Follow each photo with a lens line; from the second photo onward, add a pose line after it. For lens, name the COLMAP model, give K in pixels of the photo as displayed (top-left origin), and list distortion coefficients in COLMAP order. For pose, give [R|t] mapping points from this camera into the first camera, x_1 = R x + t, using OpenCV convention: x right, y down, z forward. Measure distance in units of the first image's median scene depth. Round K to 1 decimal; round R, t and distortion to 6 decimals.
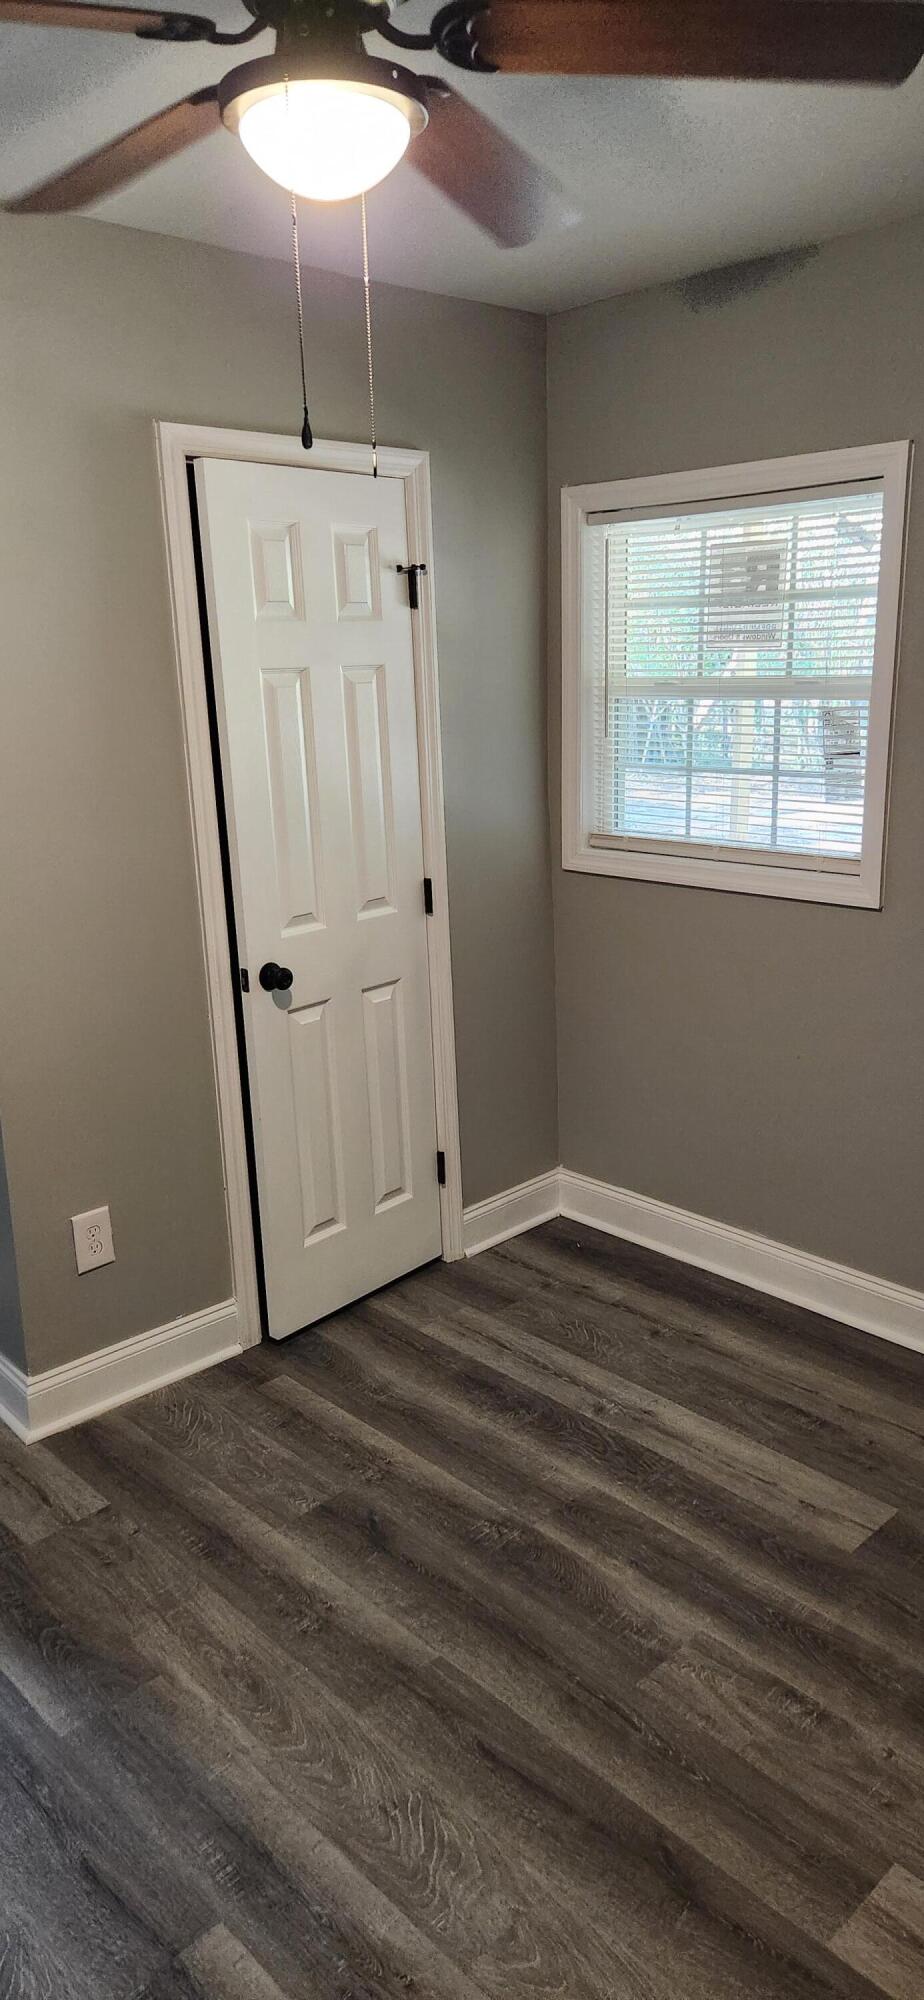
lens RADIAL K [[1323.3, 0, 454.9], [0, 1323.3, 1000.3], [0, 0, 1]] dist [0.078090, -0.081452]
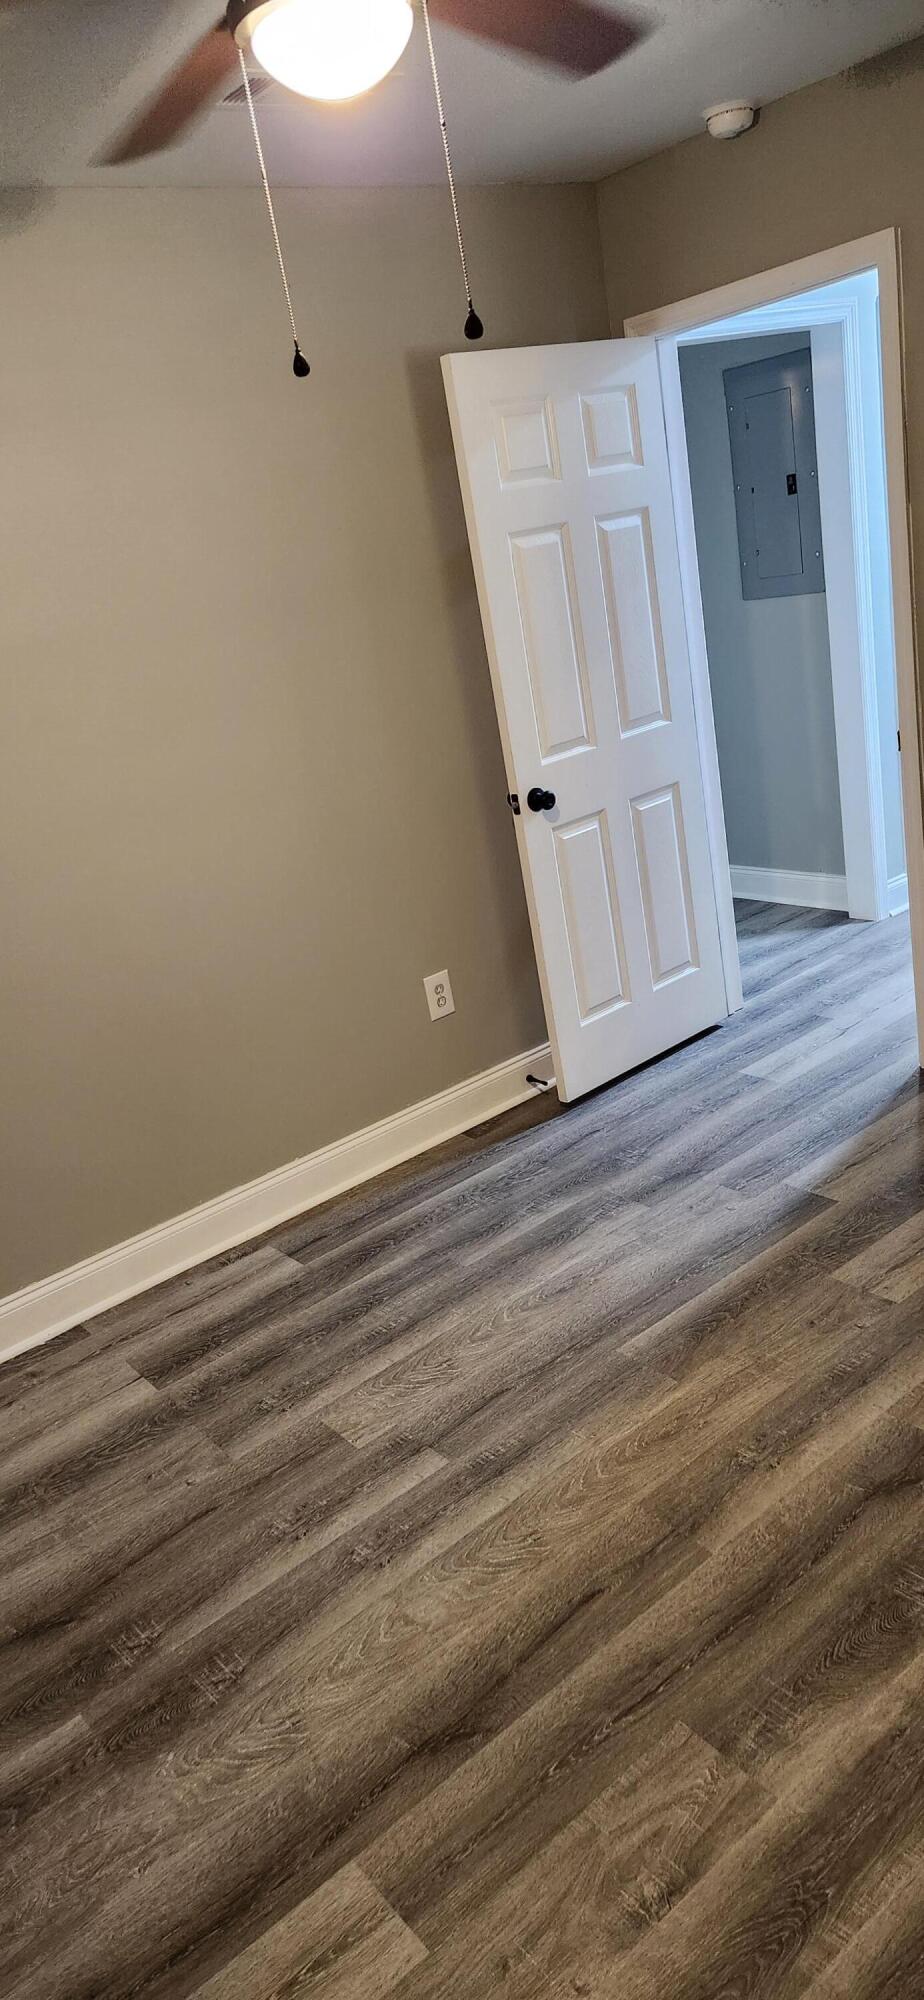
lens RADIAL K [[1323.3, 0, 454.9], [0, 1323.3, 1000.3], [0, 0, 1]] dist [0.078090, -0.081452]
pose [[-0.086747, 0.369057, -0.925350, 0.829212], [-0.072936, 0.924006, 0.375359, -0.261259], [0.993557, 0.100053, -0.053237, 0.895107]]
